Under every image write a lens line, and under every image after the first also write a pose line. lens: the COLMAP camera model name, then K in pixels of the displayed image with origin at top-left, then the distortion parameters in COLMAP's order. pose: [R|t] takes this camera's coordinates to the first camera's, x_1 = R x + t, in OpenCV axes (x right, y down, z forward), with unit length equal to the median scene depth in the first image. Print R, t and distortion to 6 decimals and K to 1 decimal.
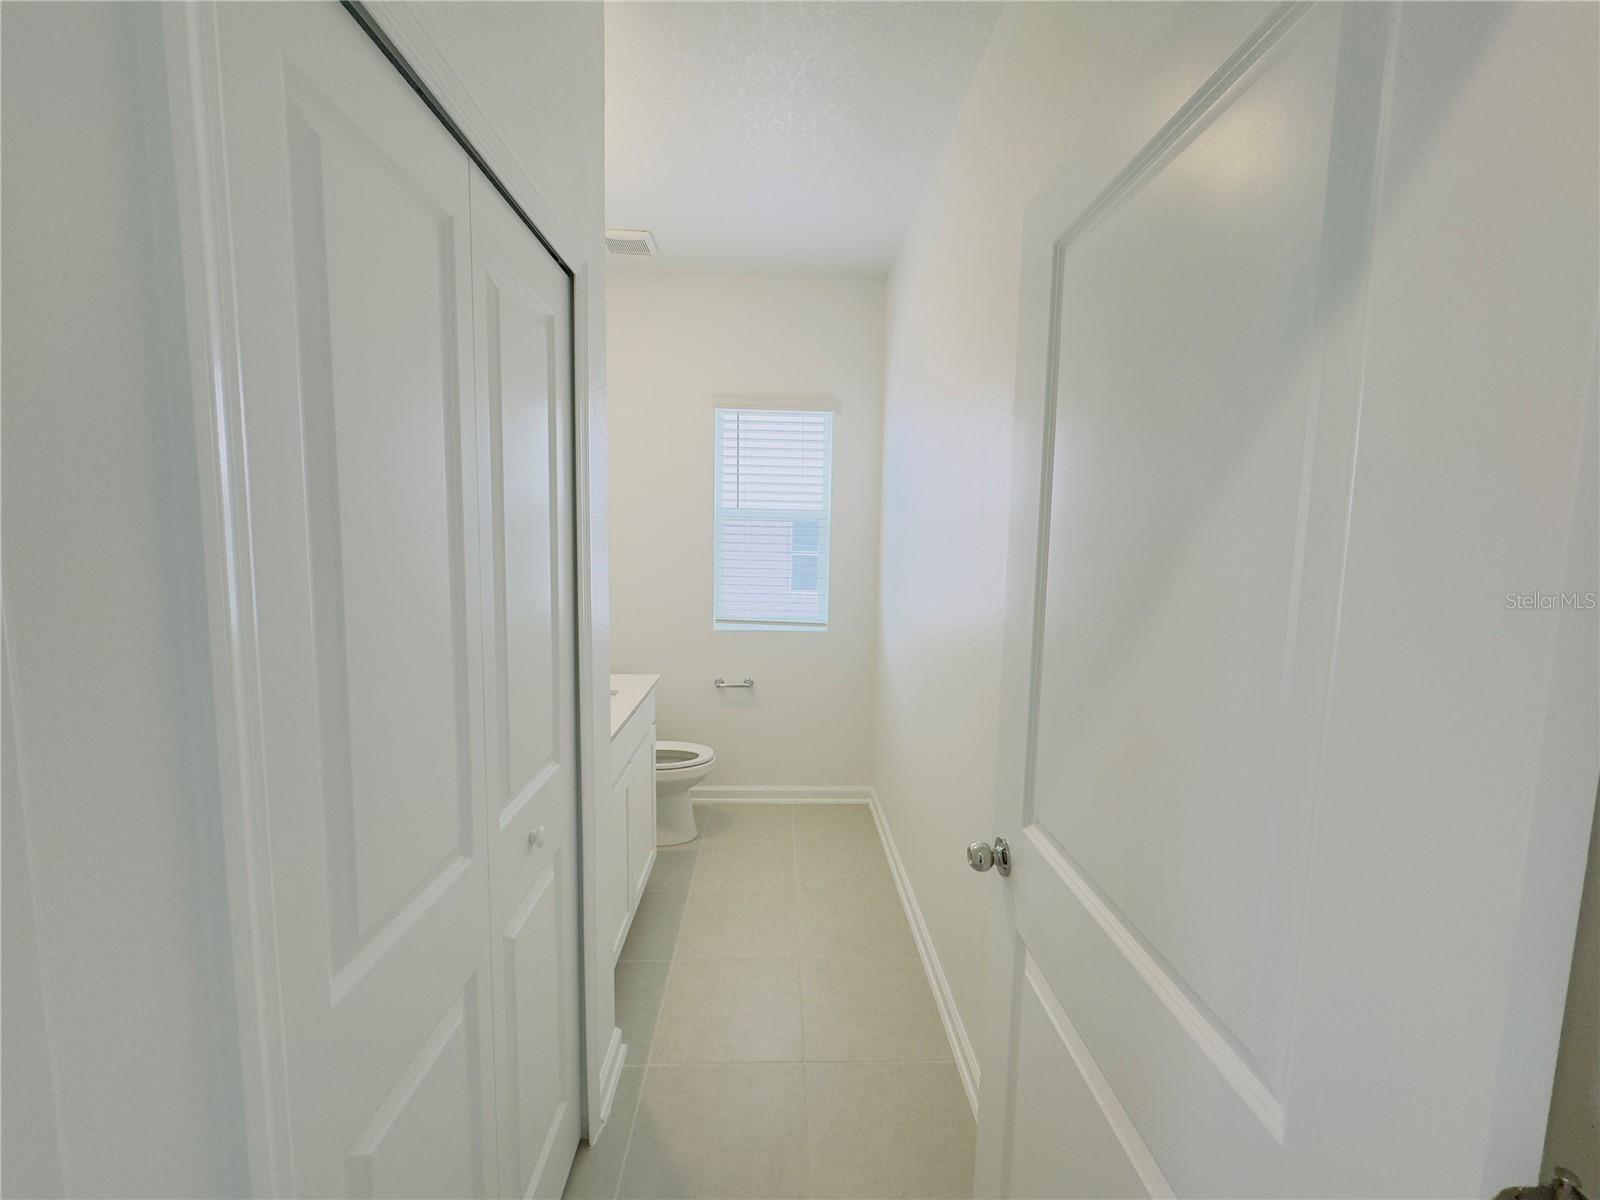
lens RADIAL K [[642.8, 0, 797.9], [0, 642.8, 596.8], [0, 0, 1]] dist [-0.003133, -0.000390]
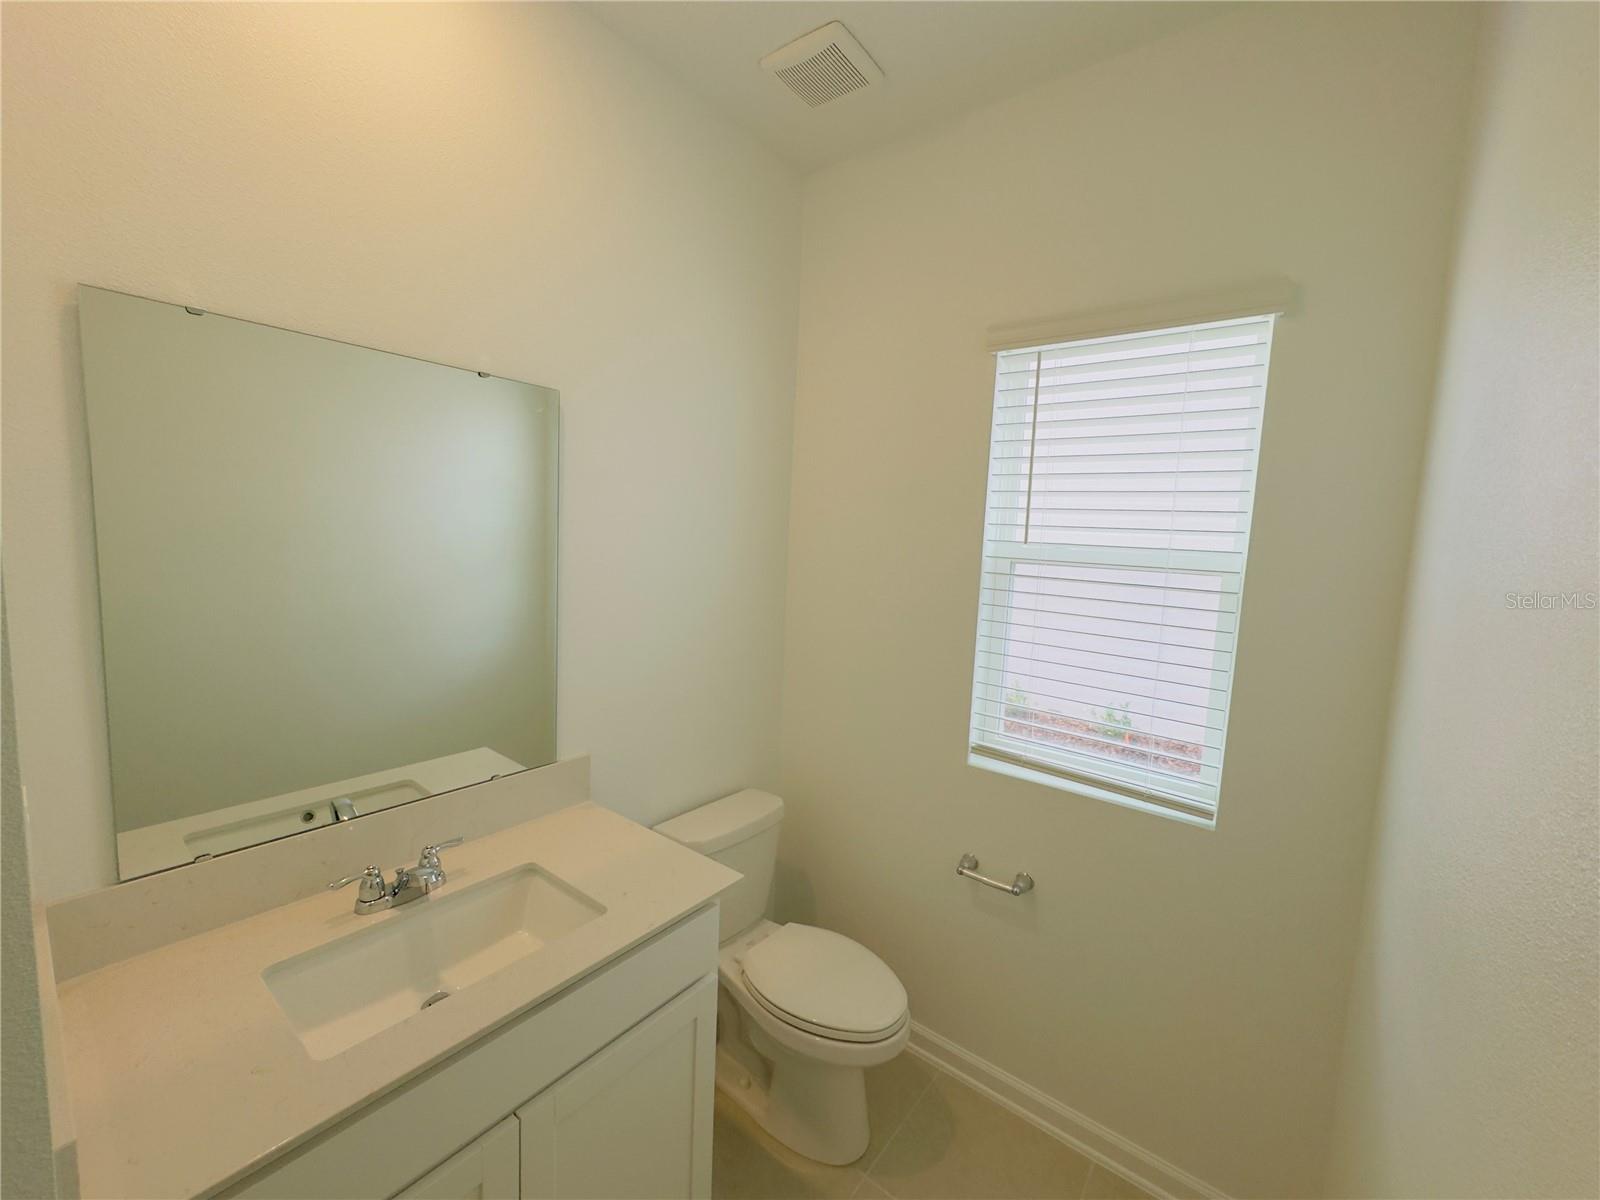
lens RADIAL K [[642.8, 0, 805.4], [0, 642.8, 601.1], [0, 0, 1]] dist [-0.003133, -0.000390]
pose [[0.762654, 0.085443, -0.641138, 0.102173], [-0.109214, 0.994015, 0.002557, -0.072434], [0.637520, 0.068071, 0.767421, 0.492541]]
